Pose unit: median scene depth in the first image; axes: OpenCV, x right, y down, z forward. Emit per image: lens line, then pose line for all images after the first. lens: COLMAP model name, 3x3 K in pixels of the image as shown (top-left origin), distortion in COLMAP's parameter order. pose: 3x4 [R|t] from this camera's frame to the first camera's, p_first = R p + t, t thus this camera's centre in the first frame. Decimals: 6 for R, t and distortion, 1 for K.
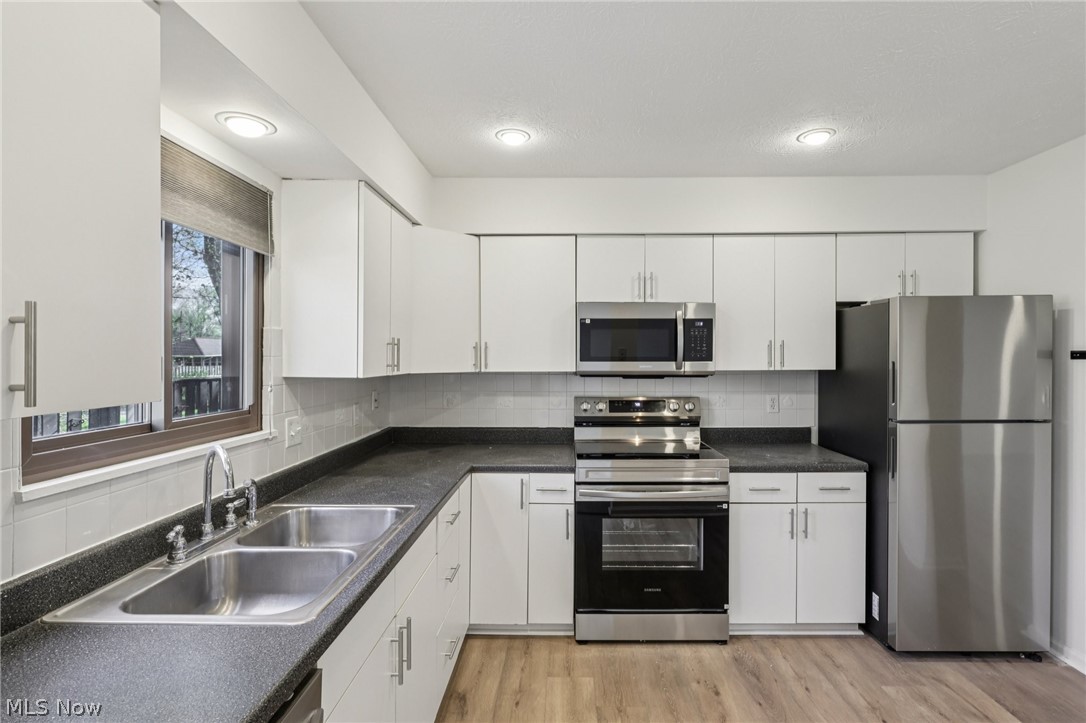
lens RADIAL K [[505.6, 0, 561.3], [0, 505.6, 365.2], [0, 0, 1]] dist [-0.003286, 0.001164]
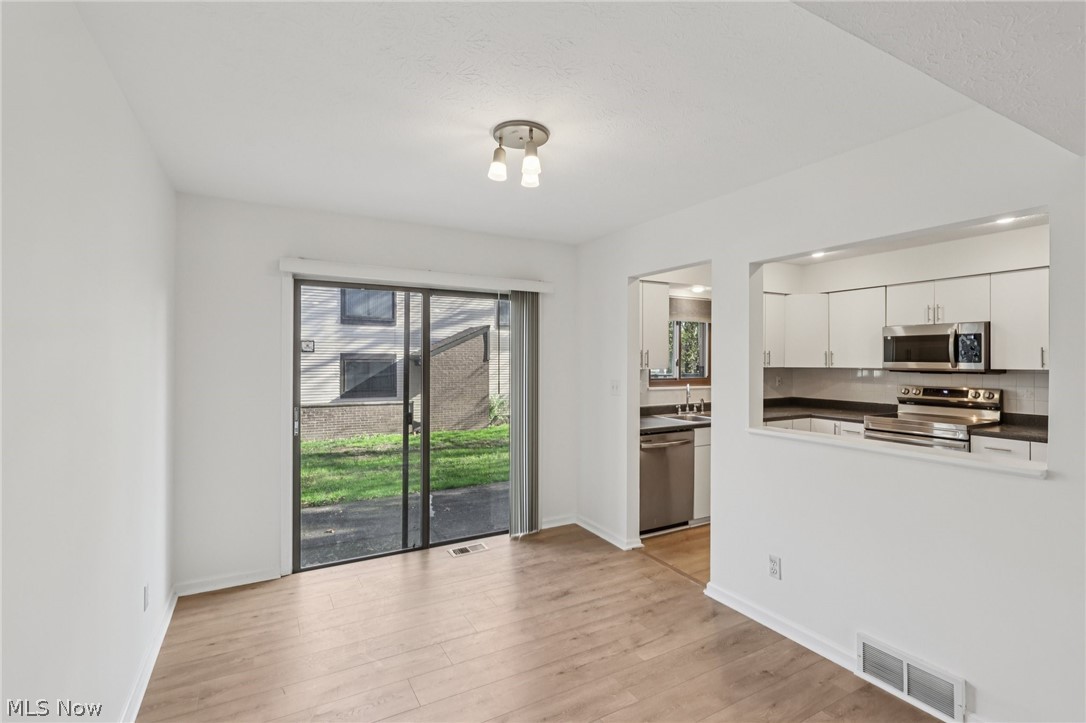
lens RADIAL K [[505.6, 0, 541.8], [0, 505.6, 359.8], [0, 0, 1]] dist [-0.003286, 0.001164]
pose [[0.500230, 0.003870, -0.865884, 0.973377], [-0.011598, 0.999930, -0.002231, 0.002244], [0.865815, 0.011158, 0.500240, -0.868936]]
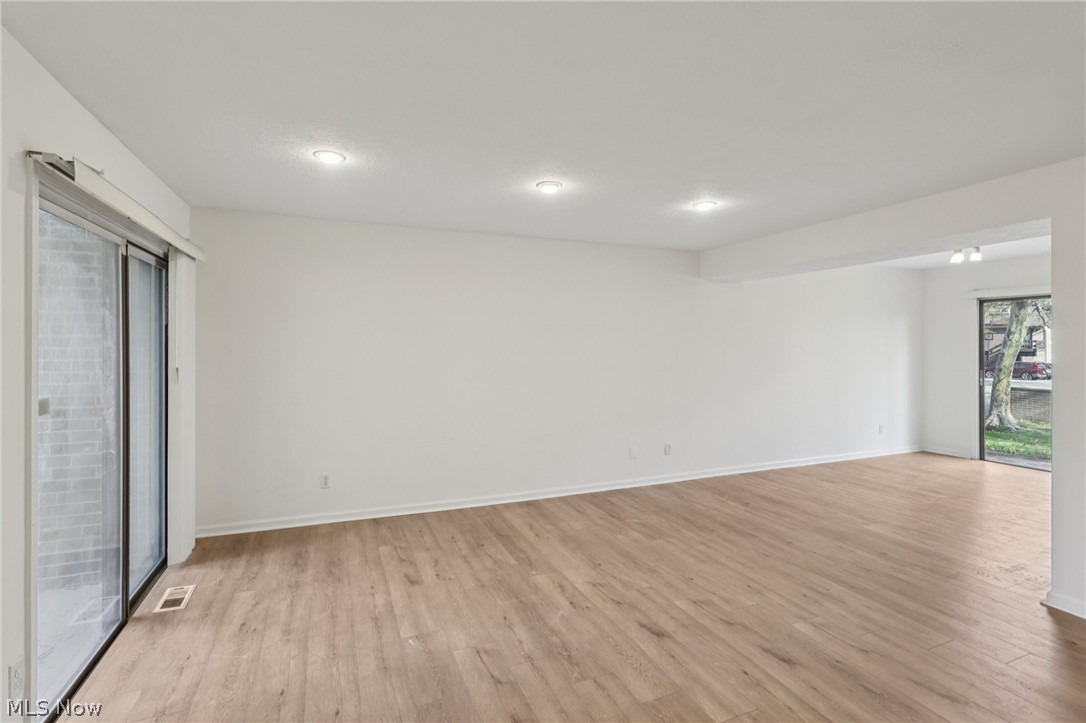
lens RADIAL K [[505.6, 0, 538.0], [0, 505.6, 351.7], [0, 0, 1]] dist [-0.003286, 0.001164]
pose [[-0.921254, 0.009811, -0.388839, 2.378388], [-0.000484, 0.999652, 0.026371, -0.020472], [0.388962, 0.024483, -0.920928, 0.596840]]
